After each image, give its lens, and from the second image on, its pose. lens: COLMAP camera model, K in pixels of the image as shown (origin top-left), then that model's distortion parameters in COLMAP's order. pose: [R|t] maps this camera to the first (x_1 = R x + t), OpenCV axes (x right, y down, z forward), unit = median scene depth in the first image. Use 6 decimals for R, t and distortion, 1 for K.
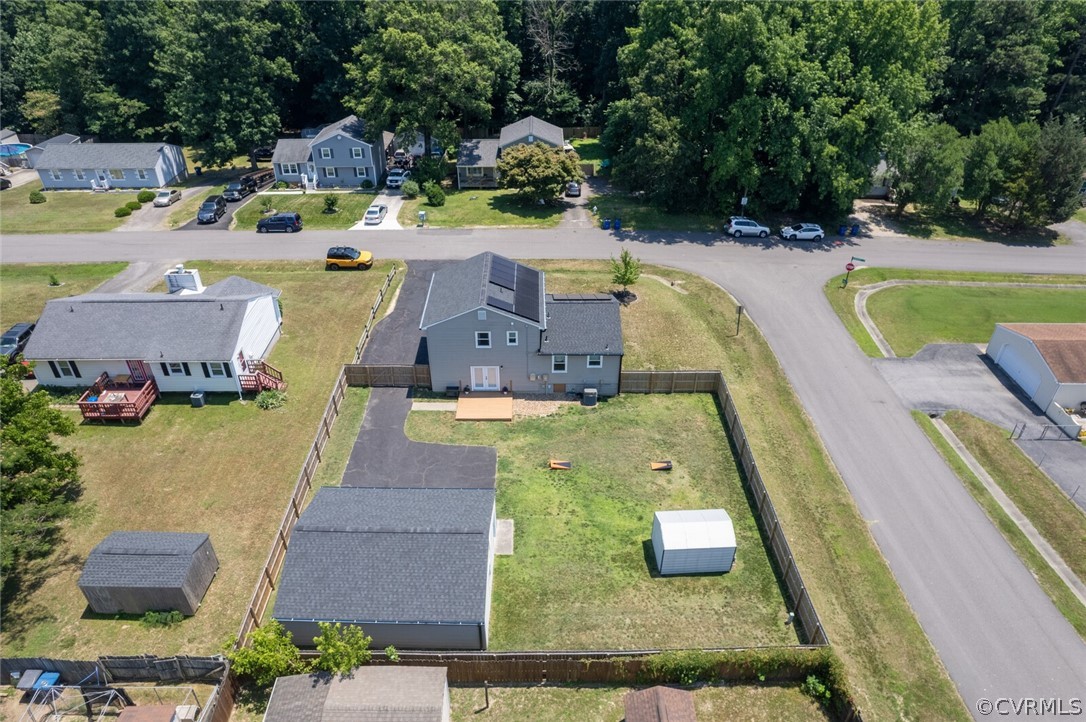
lens RADIAL K [[695.2, 0, 537.2], [0, 695.2, 363.1], [0, 0, 1]] dist [-0.070944, 0.062261]
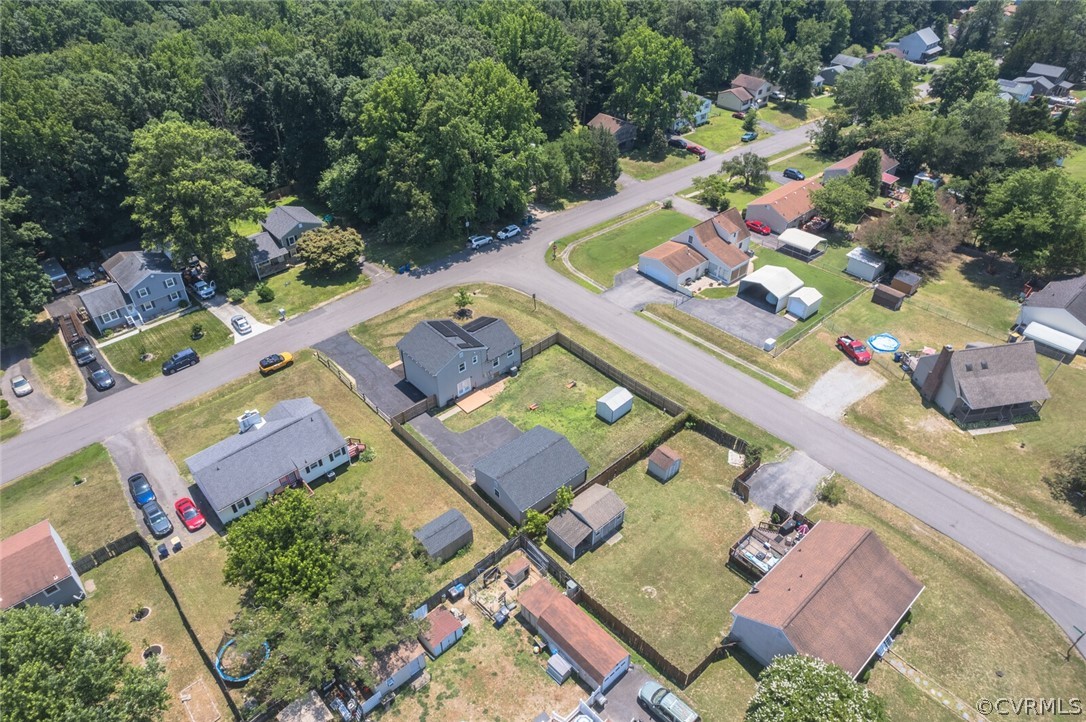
lens RADIAL K [[695.2, 0, 537.1], [0, 695.2, 367.9], [0, 0, 1]] dist [-0.070944, 0.062261]
pose [[0.748512, -0.420824, 0.512481, -0.725401], [0.375263, 0.905990, 0.195858, -0.264482], [-0.546724, 0.045713, 0.836064, -0.522914]]
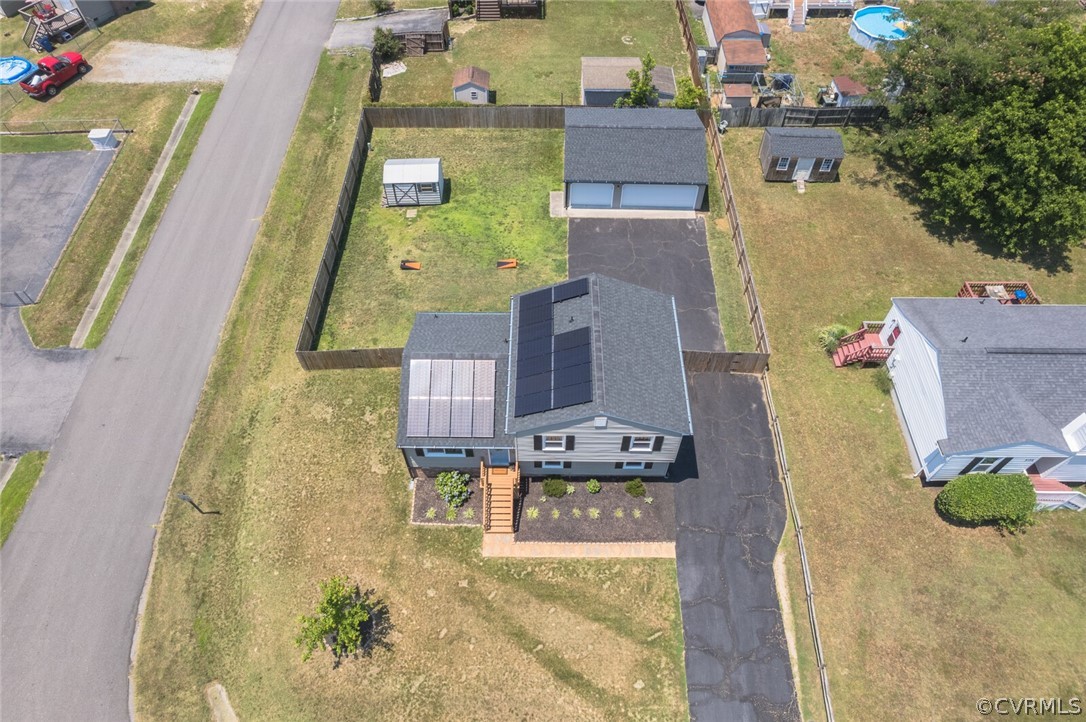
lens RADIAL K [[695.2, 0, 540.2], [0, 695.2, 362.9], [0, 0, 1]] dist [-0.070944, 0.062261]
pose [[-0.999831, -0.010874, 0.014821, -0.026672], [0.014354, 0.041814, 0.999022, -0.692065], [-0.011483, 0.999066, -0.041650, 0.923679]]
